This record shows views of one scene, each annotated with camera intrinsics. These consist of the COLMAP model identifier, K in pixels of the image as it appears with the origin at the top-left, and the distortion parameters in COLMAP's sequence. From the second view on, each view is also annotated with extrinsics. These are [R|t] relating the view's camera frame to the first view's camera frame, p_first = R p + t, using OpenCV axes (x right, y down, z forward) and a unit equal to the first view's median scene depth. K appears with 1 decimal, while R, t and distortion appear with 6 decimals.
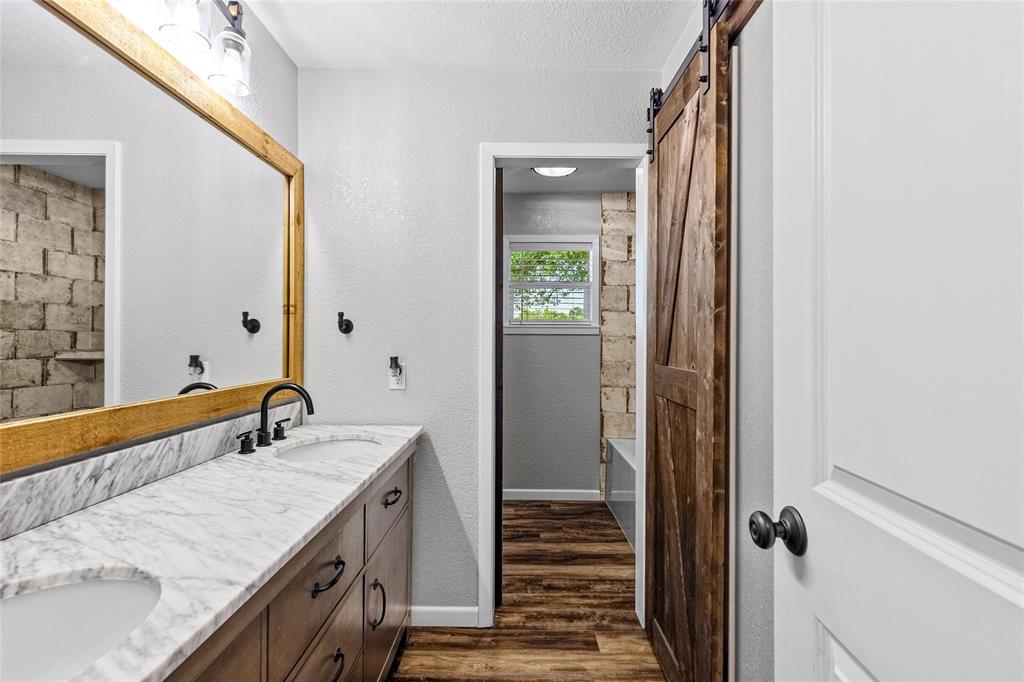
lens RADIAL K [[472.2, 0, 511.7], [0, 472.2, 339.4], [0, 0, 1]] dist [0.005499, 0.000338]
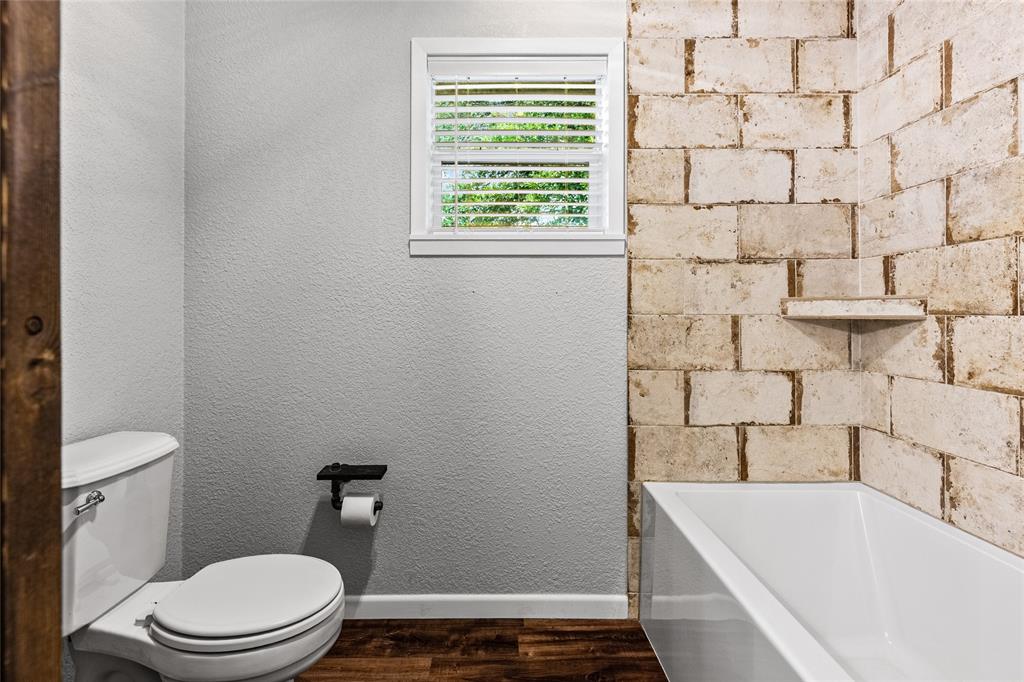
lens RADIAL K [[472.2, 0, 512.3], [0, 472.2, 342.2], [0, 0, 1]] dist [0.005499, 0.000338]
pose [[0.999244, -0.002816, 0.038787, 0.058970], [0.003032, 0.999980, -0.005520, 0.076563], [-0.038771, 0.005634, 0.999232, 0.548222]]
